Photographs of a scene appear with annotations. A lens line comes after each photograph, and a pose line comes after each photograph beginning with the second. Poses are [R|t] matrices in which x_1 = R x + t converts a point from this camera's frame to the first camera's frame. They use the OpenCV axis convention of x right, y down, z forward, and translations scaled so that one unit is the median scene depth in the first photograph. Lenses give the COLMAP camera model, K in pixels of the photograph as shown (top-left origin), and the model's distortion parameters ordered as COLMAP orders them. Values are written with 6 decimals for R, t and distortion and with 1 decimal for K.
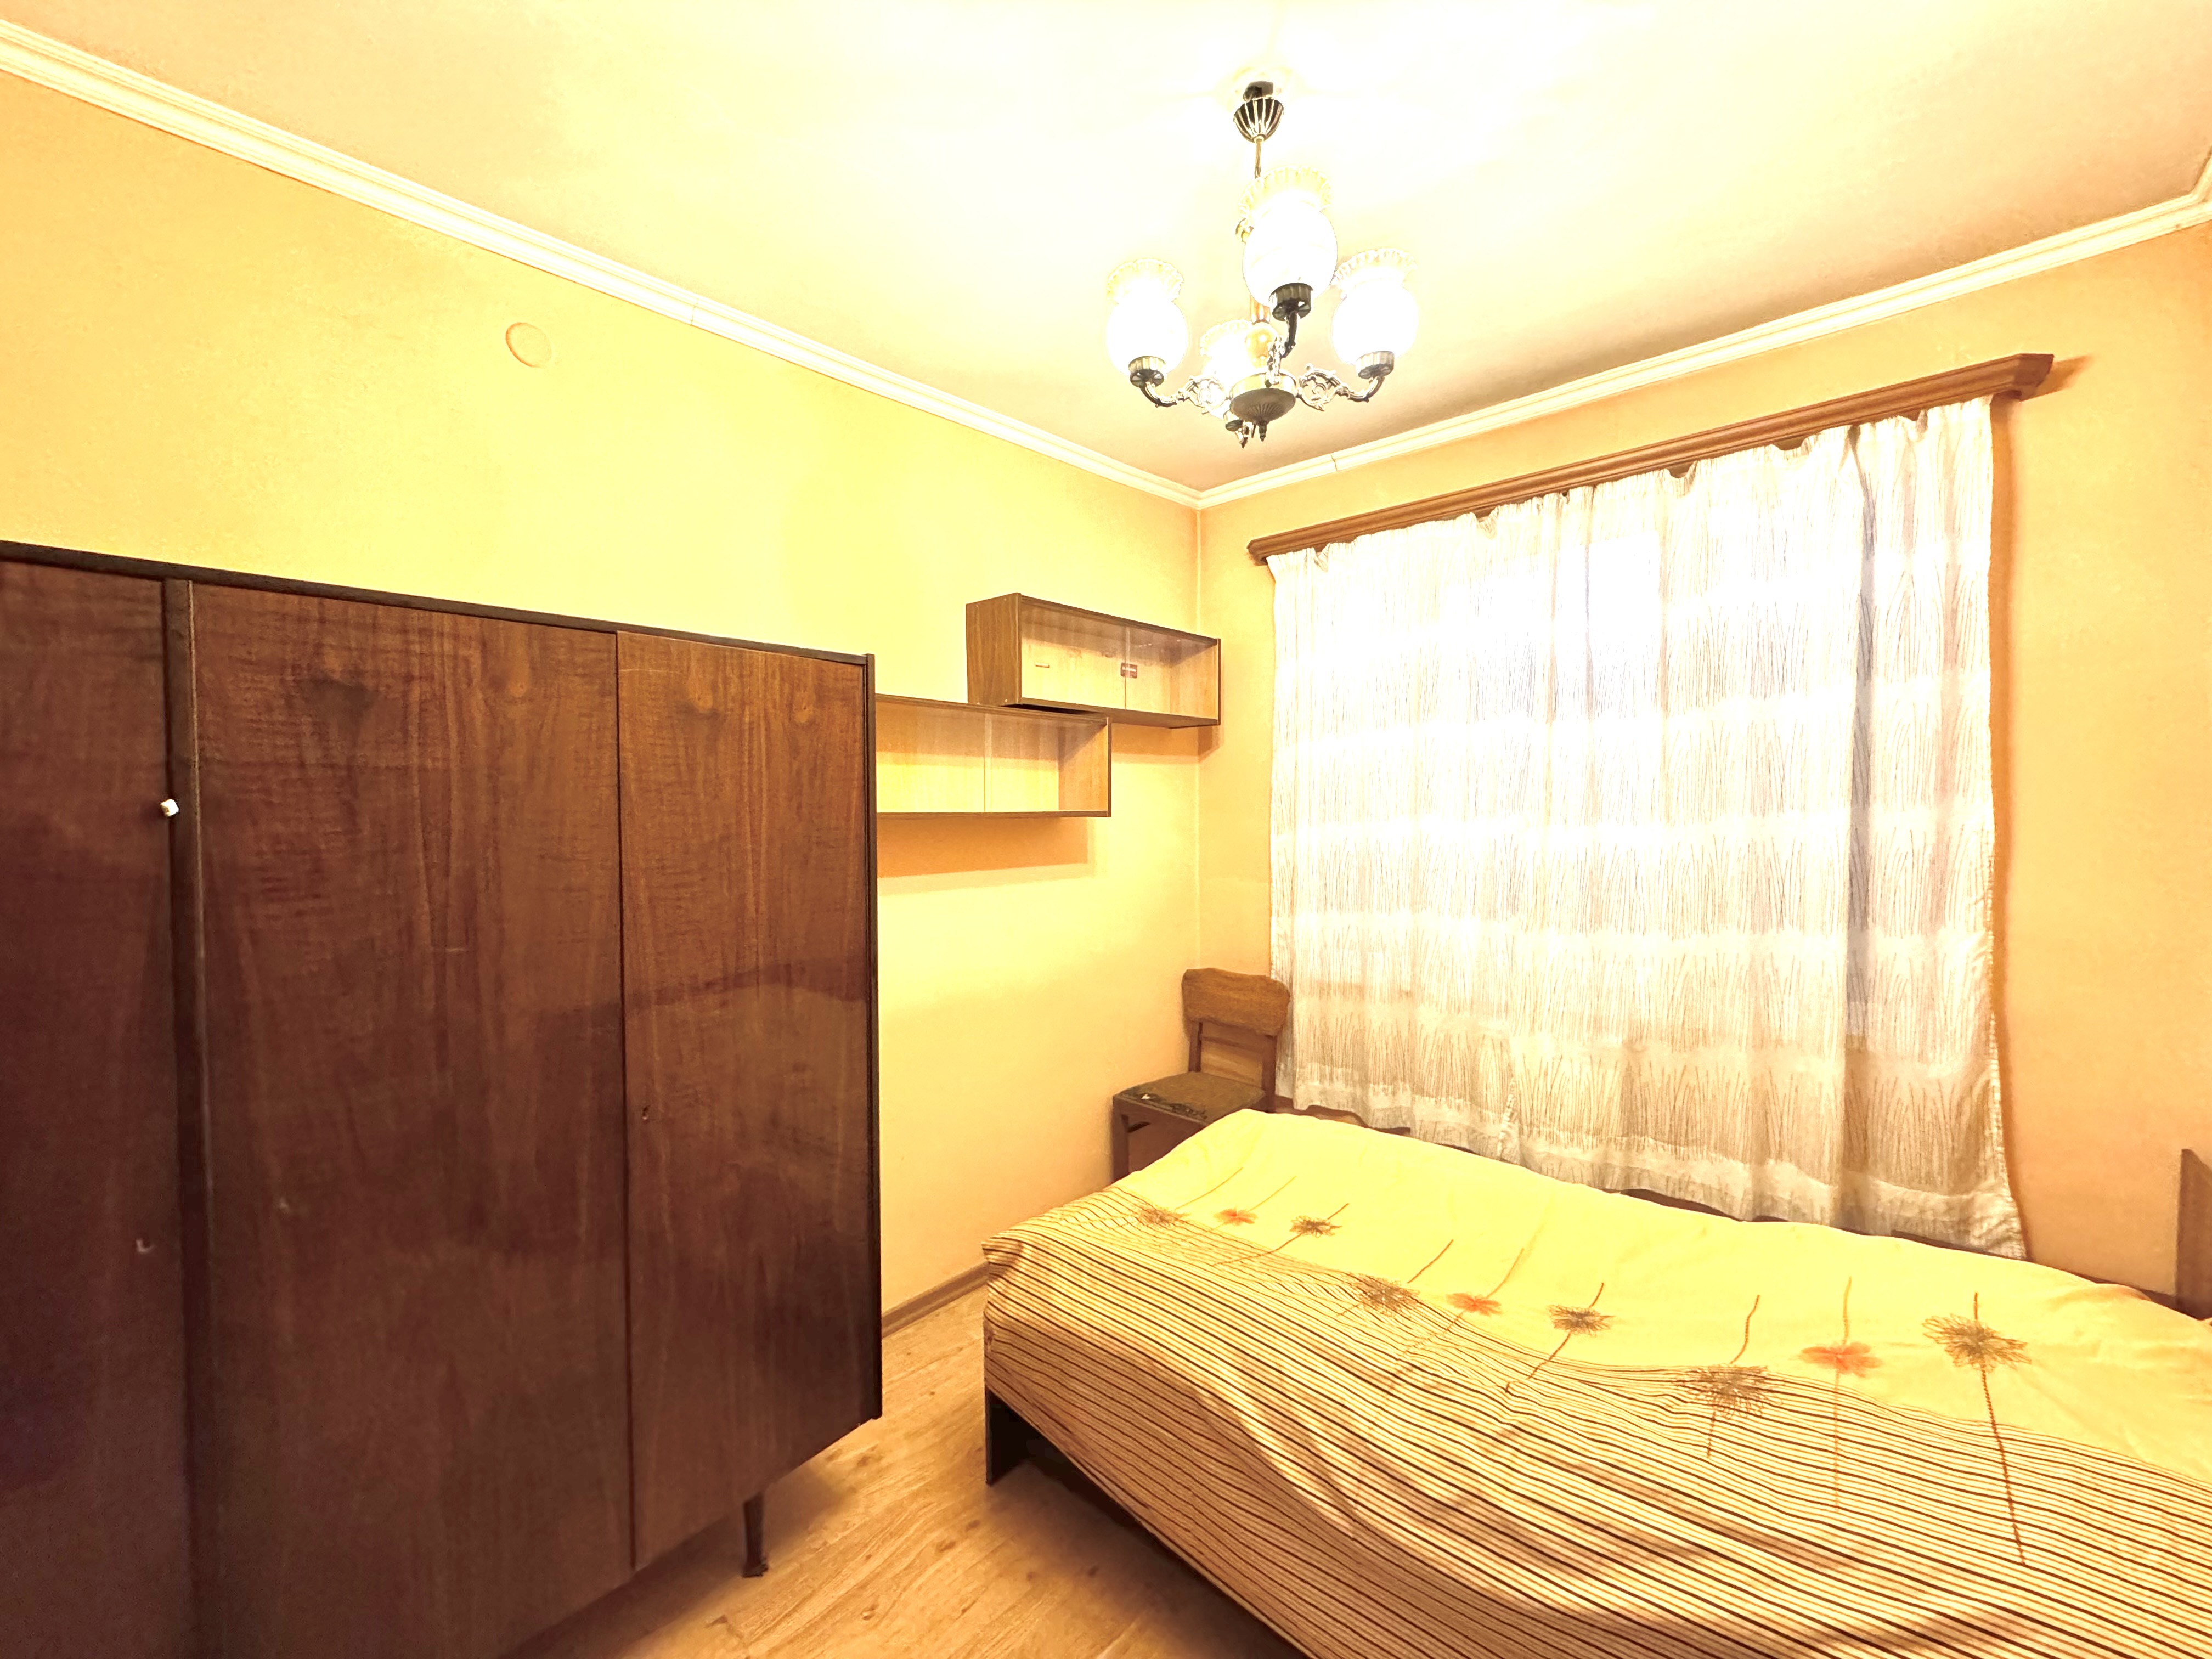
lens RADIAL K [[893.2, 0, 1106.0], [0, 893.2, 829.5], [0, 0, 1]] dist [0.014242, -0.000154]
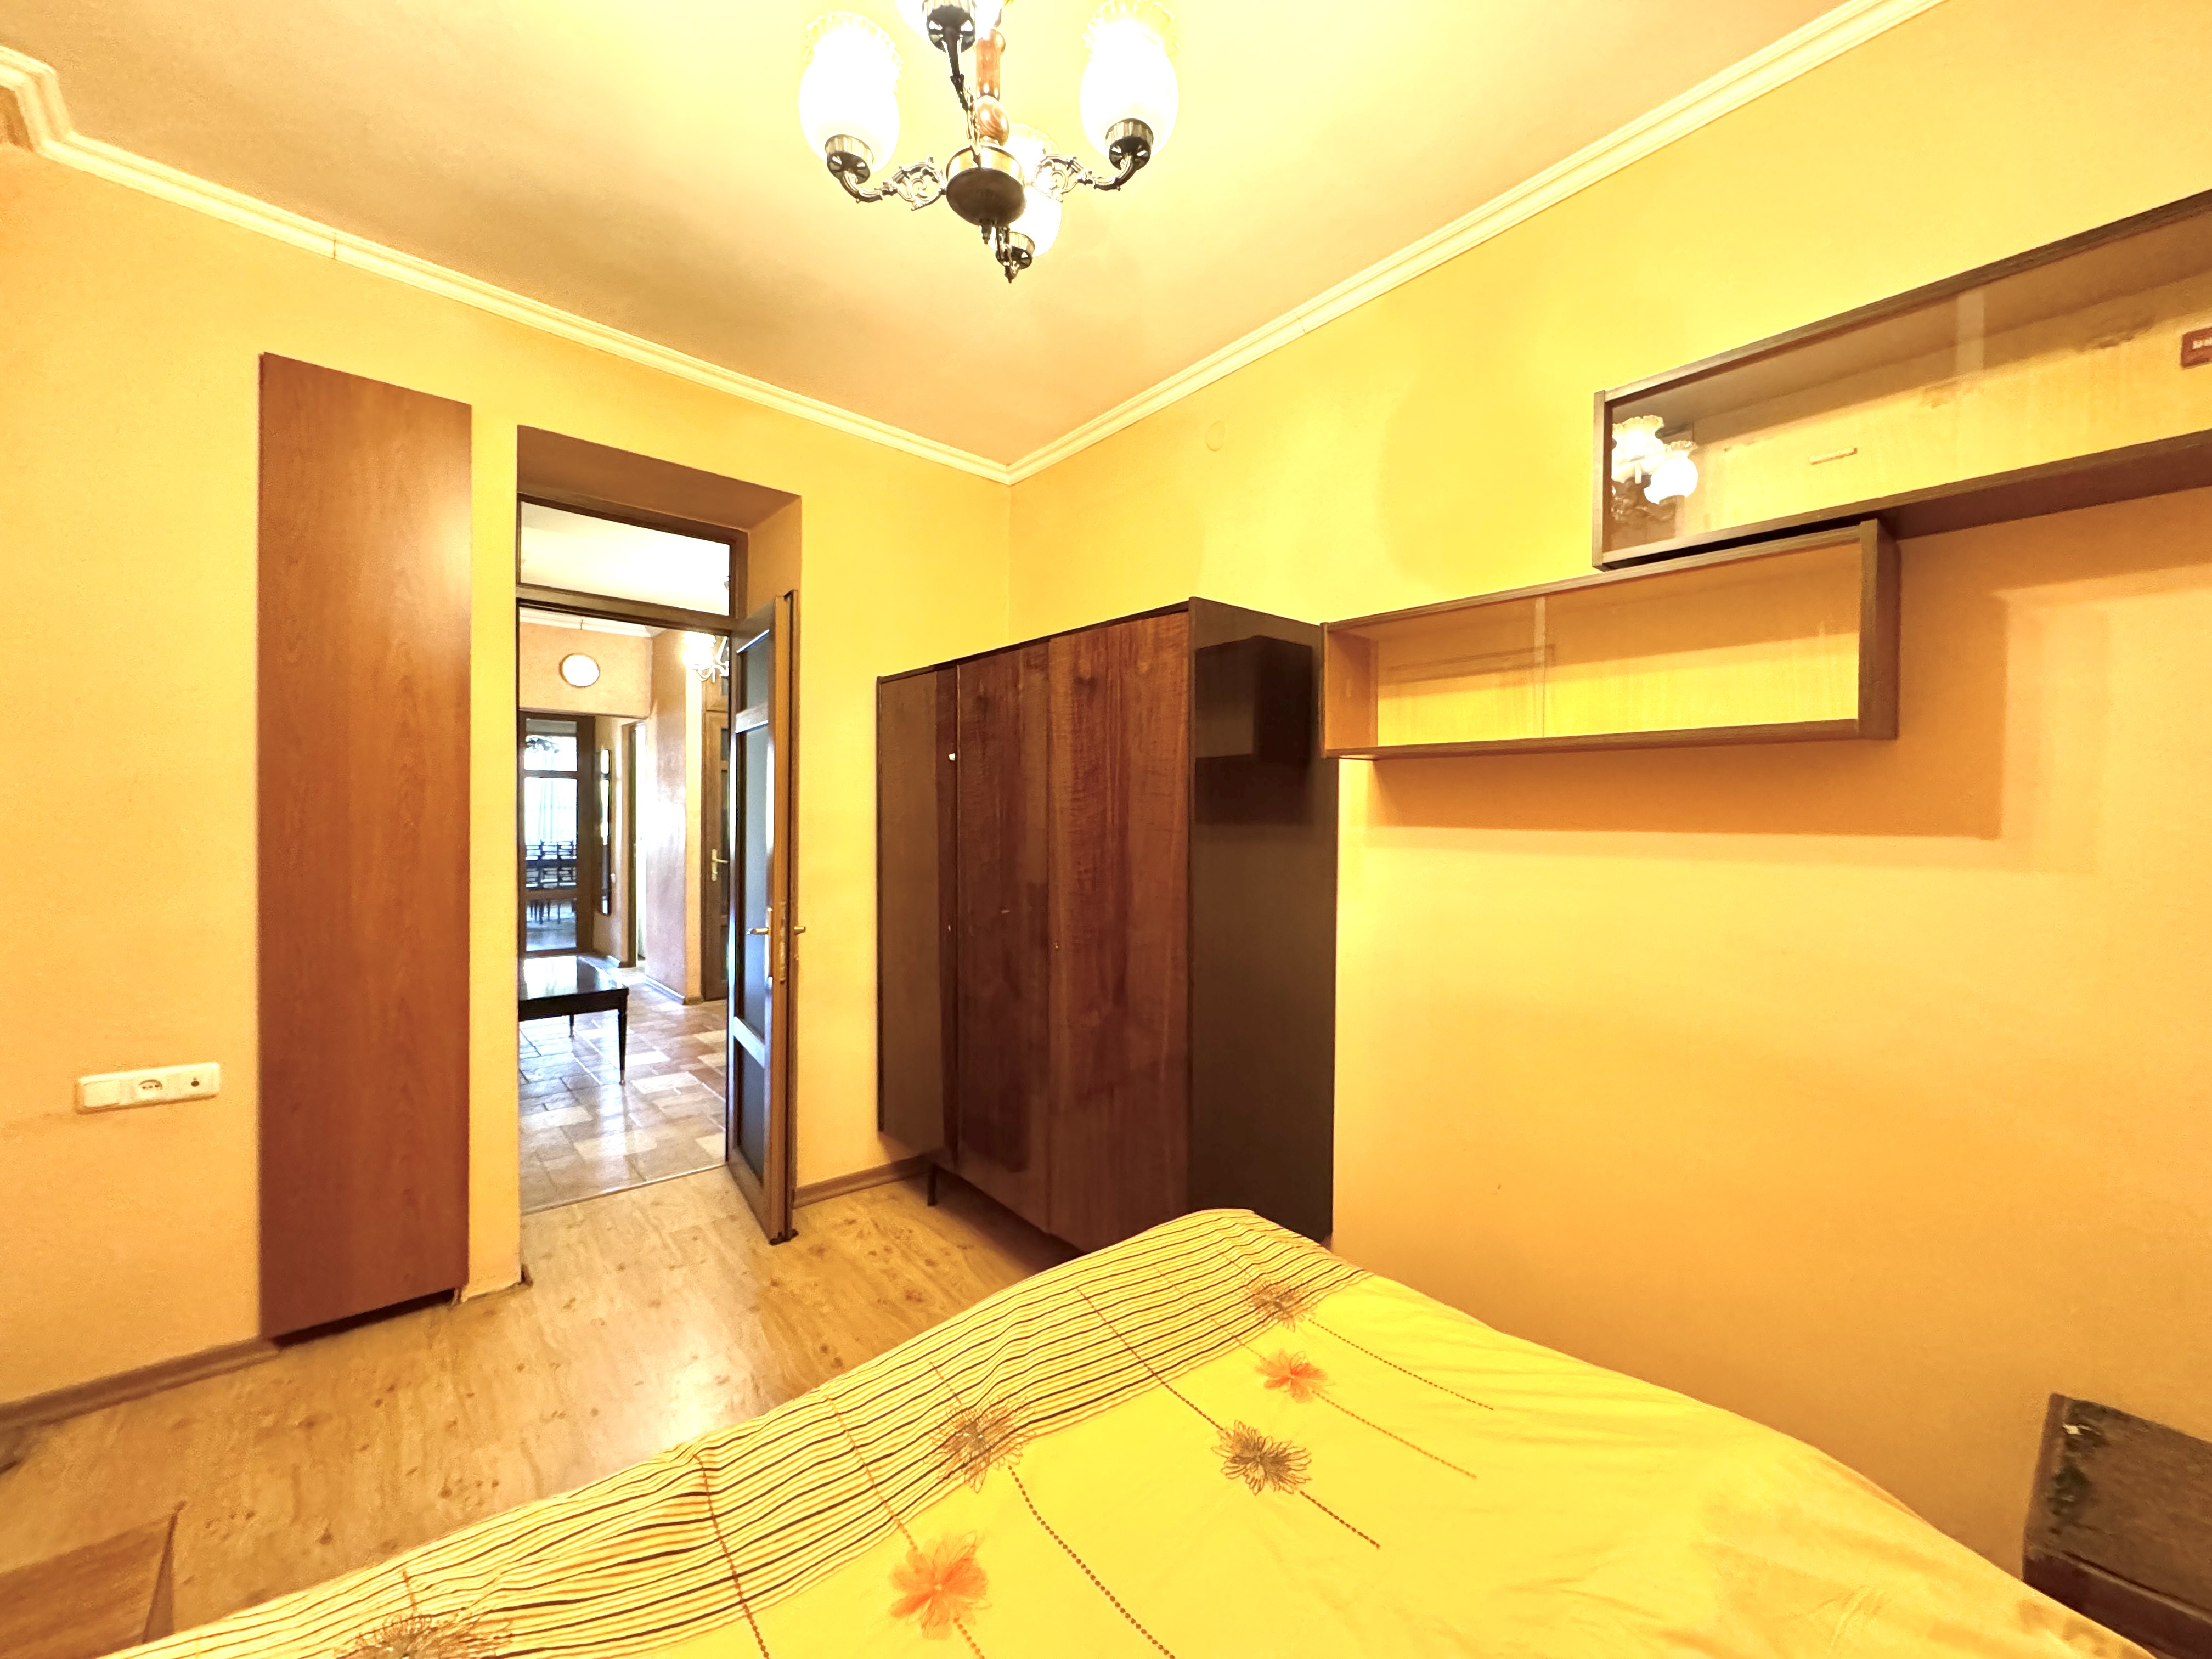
lens RADIAL K [[893.2, 0, 1106.0], [0, 893.2, 829.5], [0, 0, 1]] dist [0.014242, -0.000154]
pose [[-0.114099, 0.020206, -0.993264, 0.932557], [-0.031951, 0.999201, 0.023997, 0.069705], [0.992955, 0.034474, -0.113362, 1.157532]]
